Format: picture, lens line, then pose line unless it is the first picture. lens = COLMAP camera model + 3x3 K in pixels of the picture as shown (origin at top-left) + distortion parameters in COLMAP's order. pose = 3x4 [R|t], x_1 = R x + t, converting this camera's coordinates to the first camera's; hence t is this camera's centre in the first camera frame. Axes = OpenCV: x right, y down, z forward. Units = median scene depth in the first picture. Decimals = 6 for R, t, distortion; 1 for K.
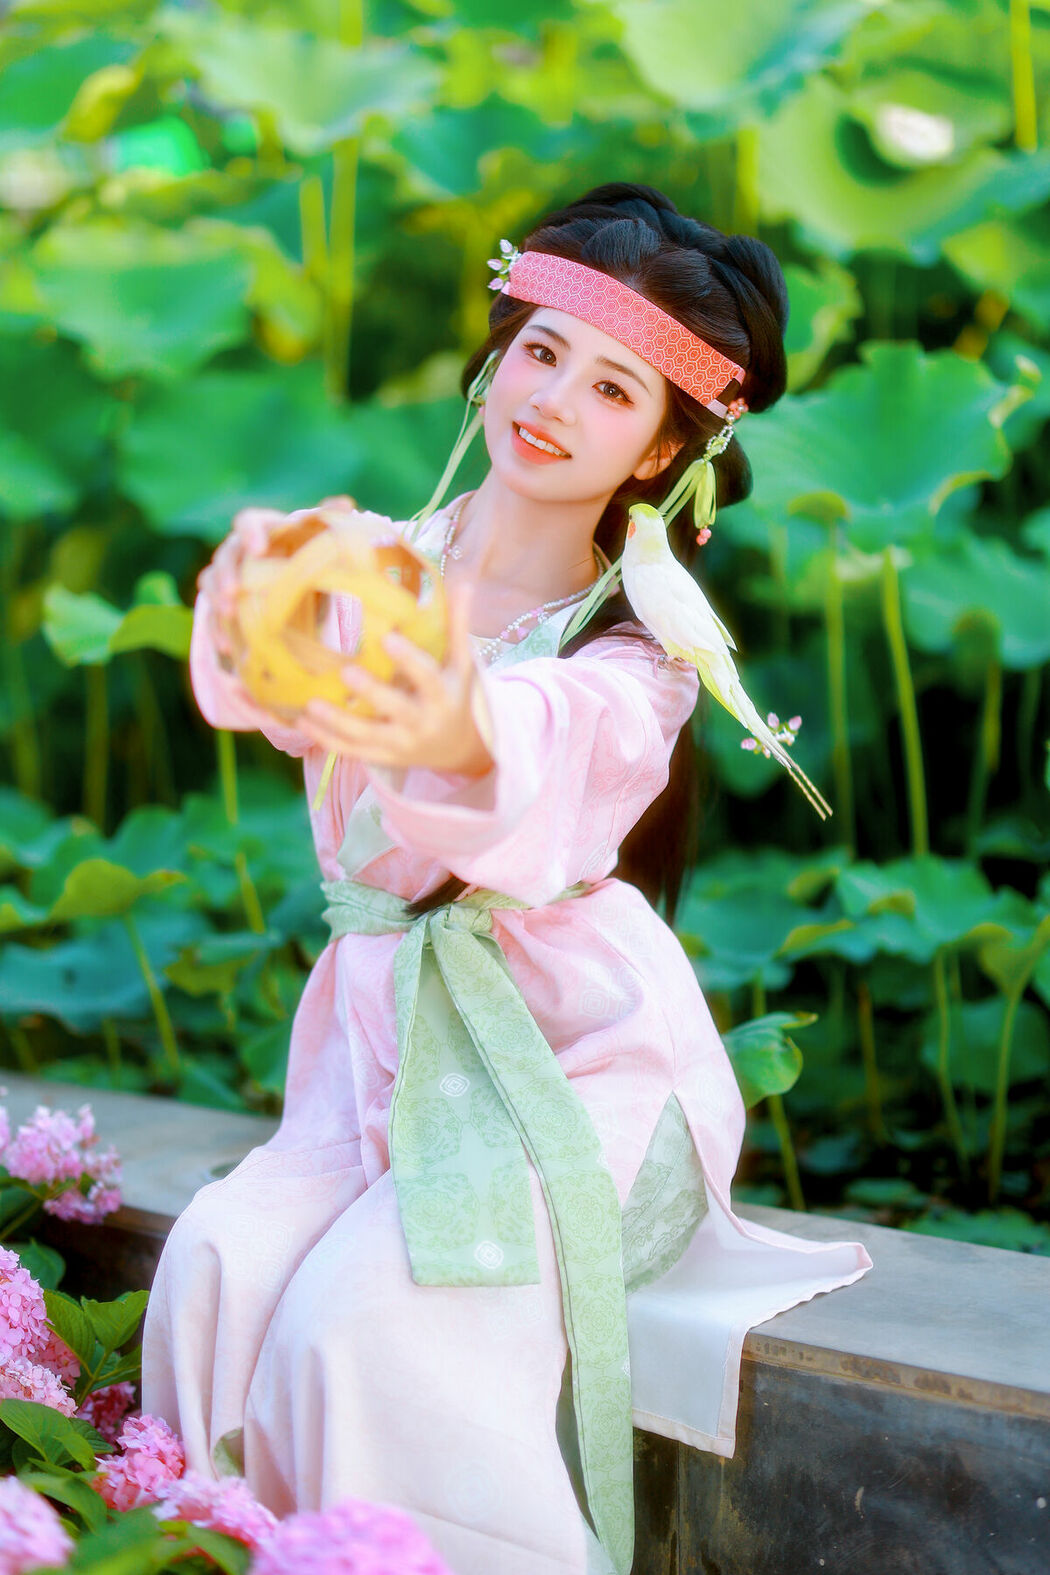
lens RADIAL K [[3877.2, 0, 522.2], [0, 3877.2, 789.7], [0, 0, 1]] dist [0.043814, -0.577559]
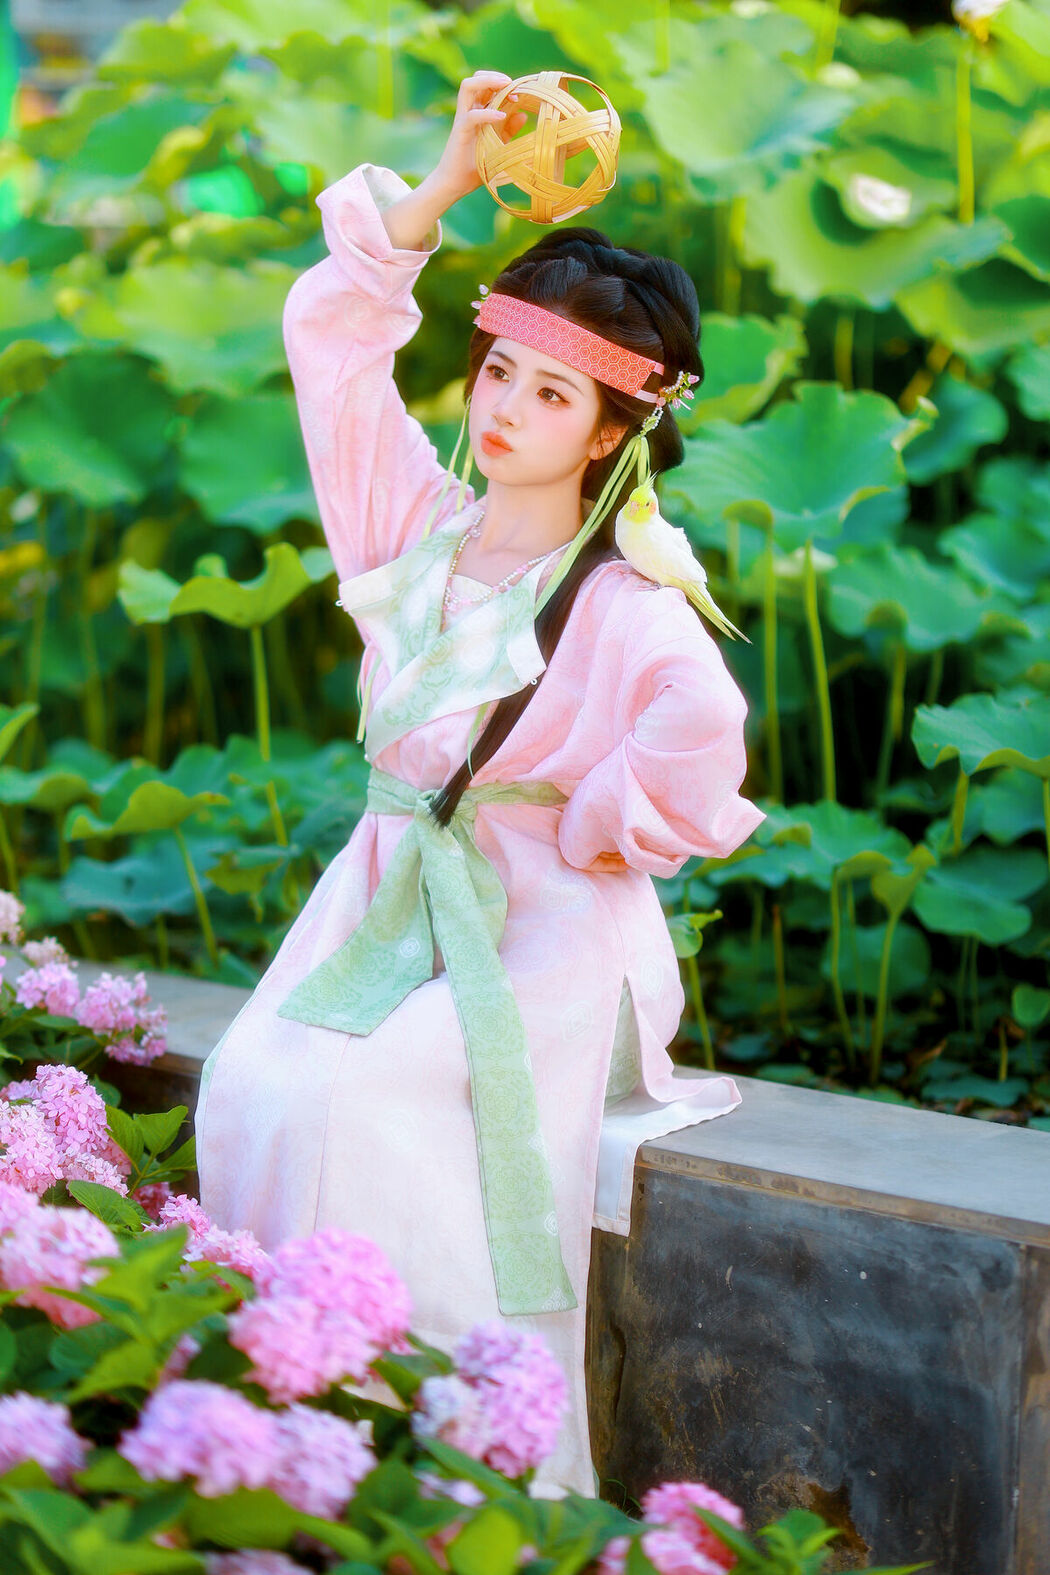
lens RADIAL K [[3885.1, 0, 525.7], [0, 3885.1, 775.1], [0, 0, 1]] dist [0.060062, 0.481901]
pose [[0.999515, 0.028850, -0.011727, 0.025665], [-0.028945, 0.999549, -0.007987, 0.024347], [0.011492, 0.008323, 0.999899, -0.263816]]
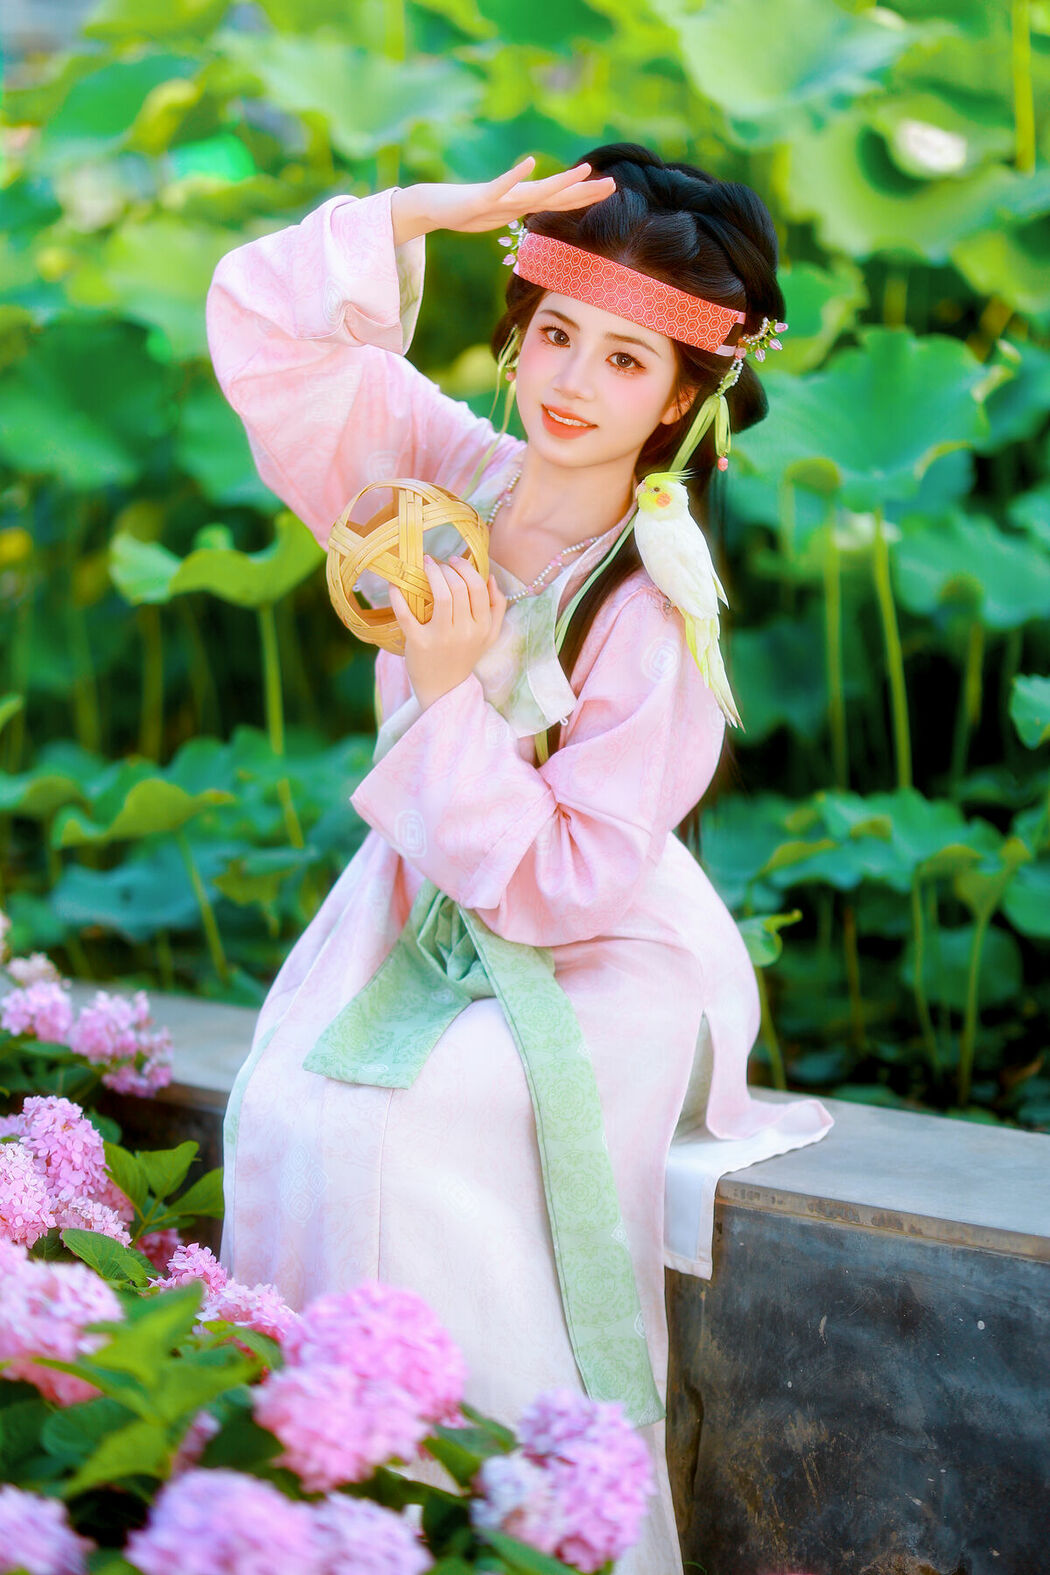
lens RADIAL K [[3884.4, 0, 545.1], [0, 3884.4, 785.4], [0, 0, 1]] dist [0.060776, 0.348700]
pose [[0.999885, 0.014059, -0.005669, 0.008949], [-0.014137, 0.999803, -0.013907, 0.036758], [0.005472, 0.013985, 0.999887, -0.117477]]
